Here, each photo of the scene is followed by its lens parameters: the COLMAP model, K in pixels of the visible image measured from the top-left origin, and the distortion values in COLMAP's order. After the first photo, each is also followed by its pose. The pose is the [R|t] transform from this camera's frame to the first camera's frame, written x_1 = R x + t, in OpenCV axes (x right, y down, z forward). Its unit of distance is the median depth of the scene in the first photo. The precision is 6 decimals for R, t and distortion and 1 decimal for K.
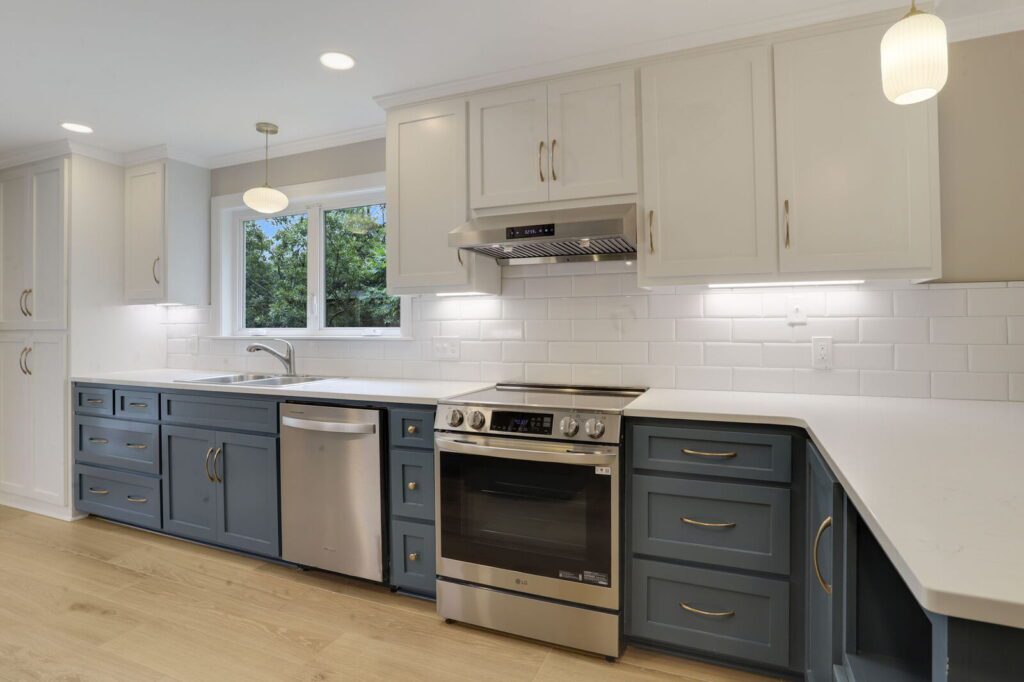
lens RADIAL K [[539.9, 0, 514.6], [0, 539.9, 334.6], [0, 0, 1]] dist [-0.062056, 0.027779]
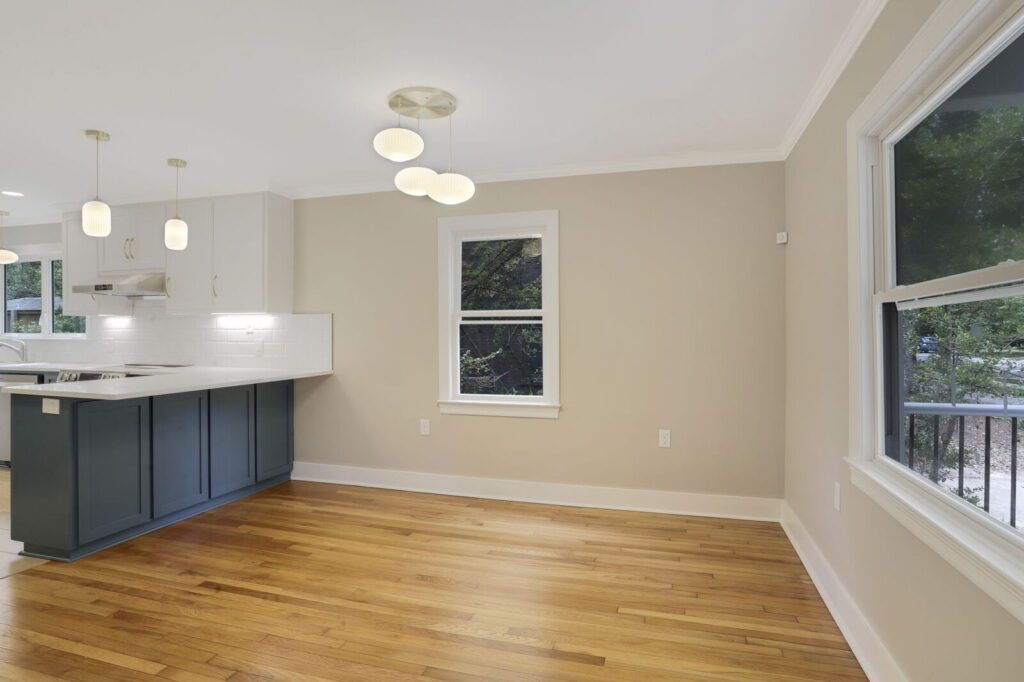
lens RADIAL K [[539.9, 0, 514.6], [0, 539.9, 334.6], [0, 0, 1]] dist [-0.062056, 0.027779]
pose [[0.992704, 0.008645, 0.120269, 0.920651], [-0.006747, 0.999846, -0.016180, 0.008611], [-0.120391, 0.015250, 0.992609, -0.807198]]
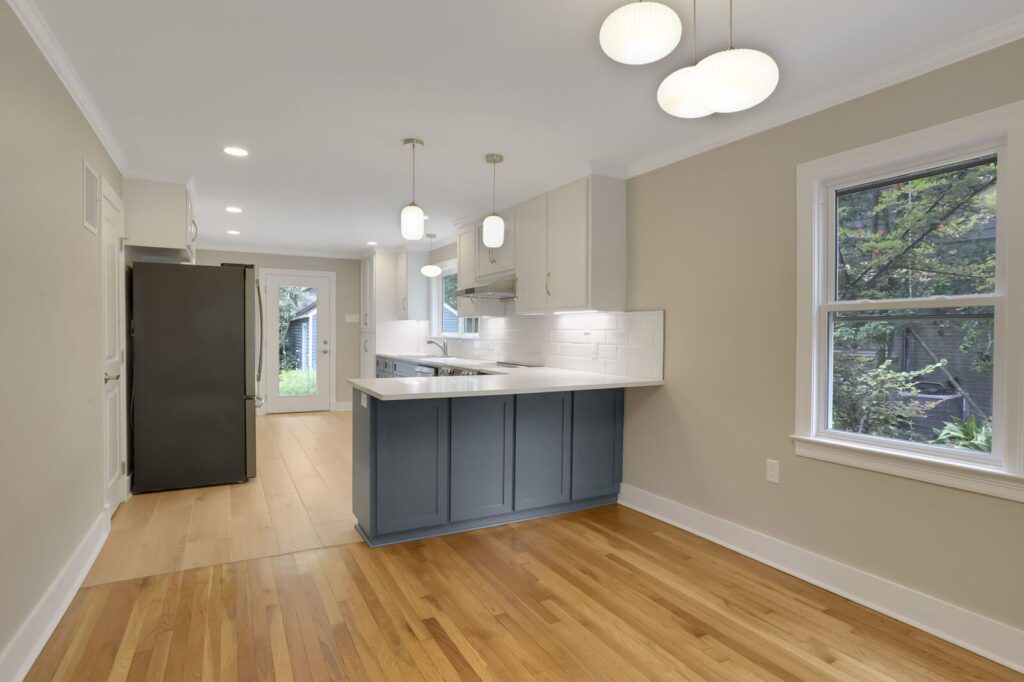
lens RADIAL K [[539.9, 0, 514.6], [0, 539.9, 334.6], [0, 0, 1]] dist [-0.062056, 0.027779]
pose [[0.791992, 0.016567, -0.610306, 1.059407], [-0.024985, 0.999674, -0.005287, -0.000135], [0.610020, 0.019436, 0.792148, -0.460241]]
